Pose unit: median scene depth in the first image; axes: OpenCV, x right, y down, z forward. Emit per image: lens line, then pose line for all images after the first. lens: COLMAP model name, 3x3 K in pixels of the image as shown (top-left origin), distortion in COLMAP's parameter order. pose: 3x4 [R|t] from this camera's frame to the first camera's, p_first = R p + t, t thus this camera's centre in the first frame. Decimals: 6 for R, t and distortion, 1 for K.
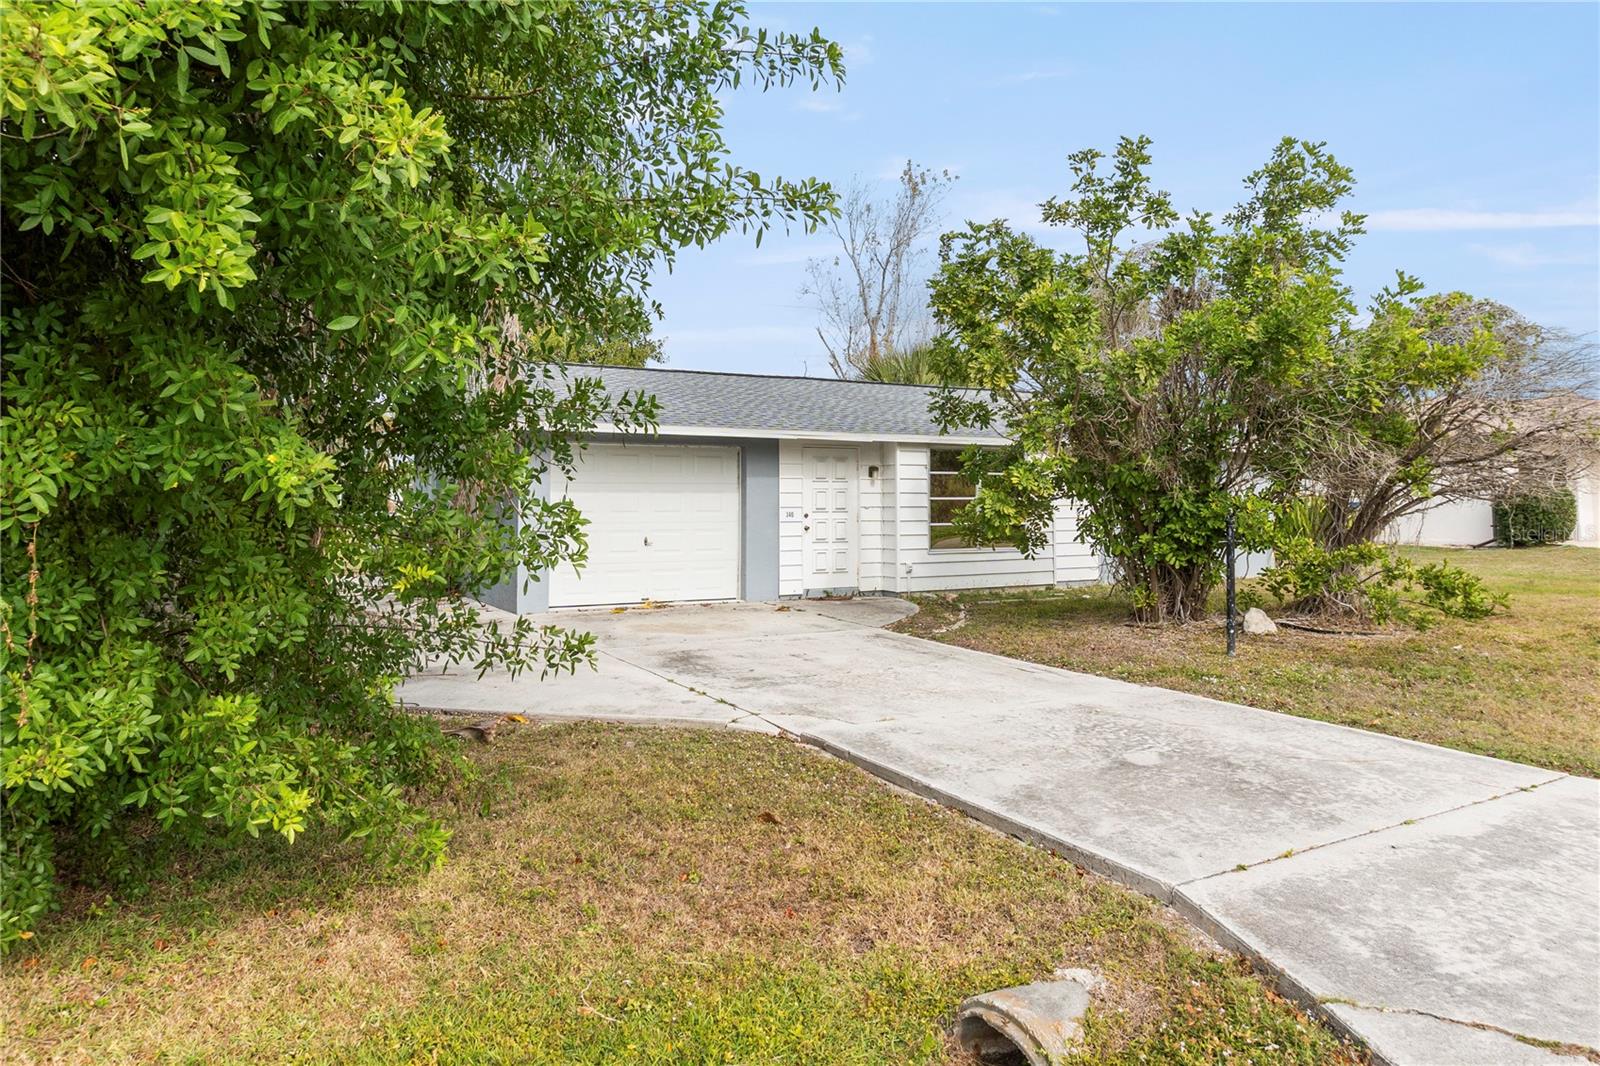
lens RADIAL K [[1084.5, 0, 797.4], [0, 1084.5, 394.5], [0, 0, 1]] dist [-0.017594, -0.006105]
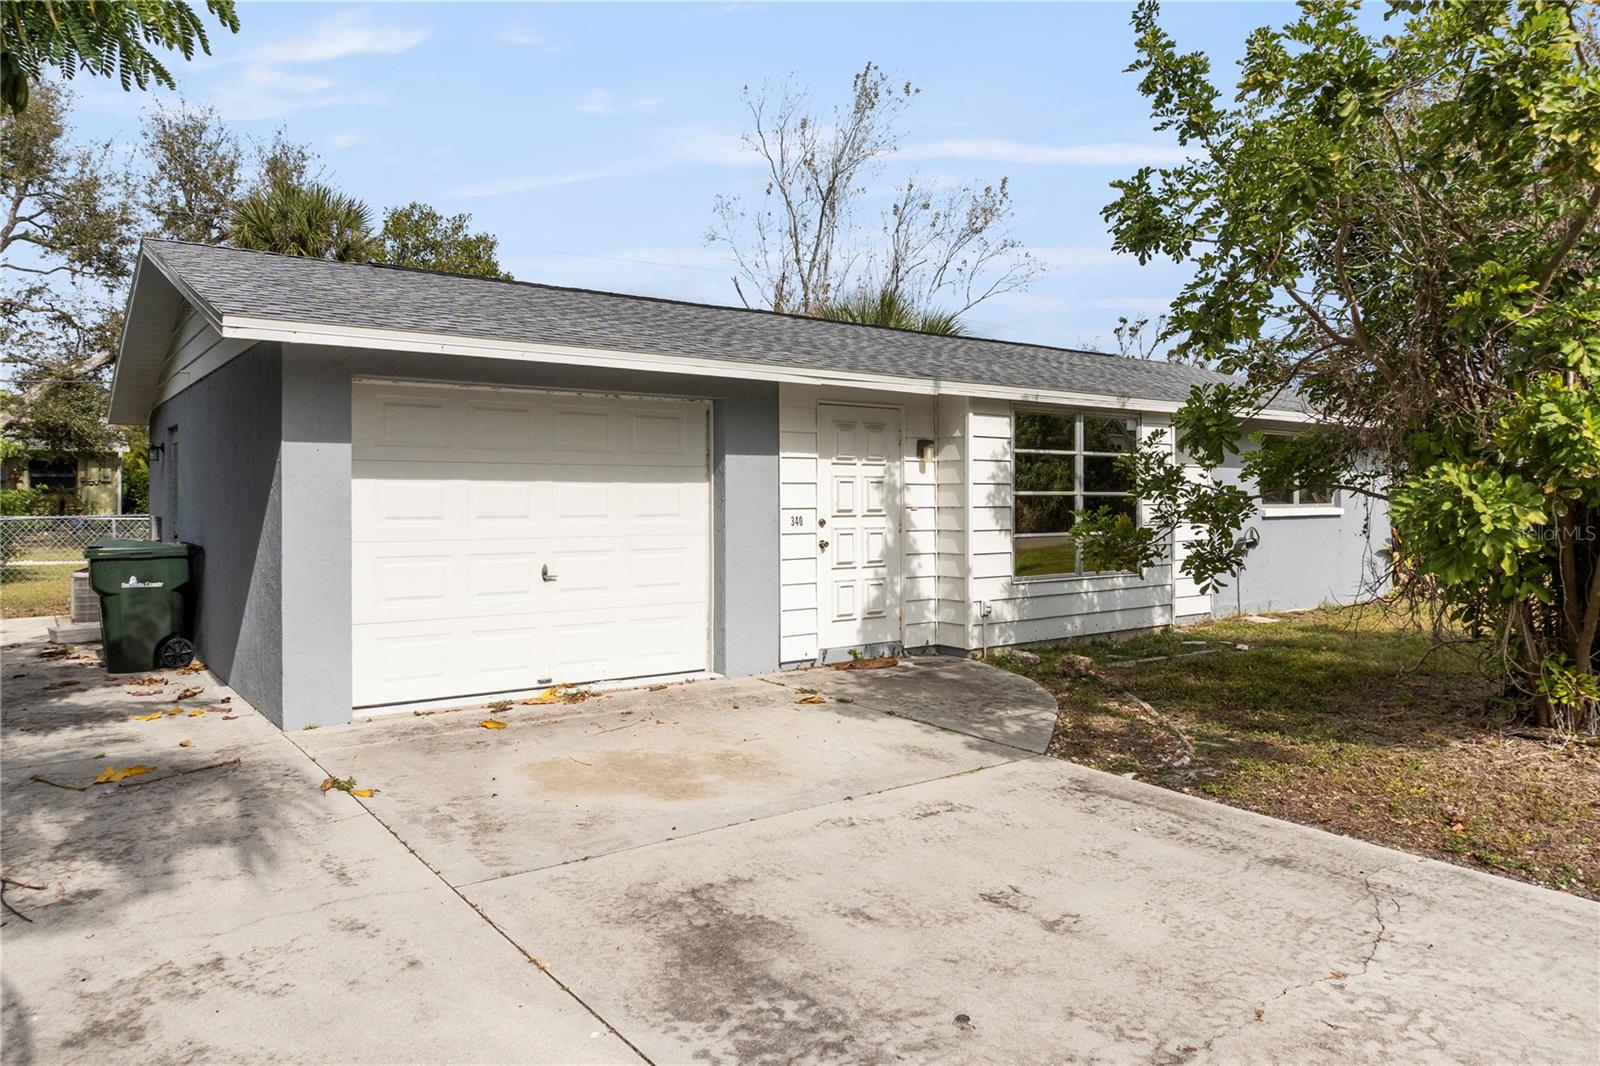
lens RADIAL K [[1068.0, 0, 799.2], [0, 1068.0, 476.4], [0, 0, 1]] dist [-0.027827, -0.002774]
pose [[0.990038, 0.000498, 0.140803, -0.084955], [-0.011007, 0.997207, 0.073870, 0.045879], [-0.140373, -0.074684, 0.987278, 0.448315]]
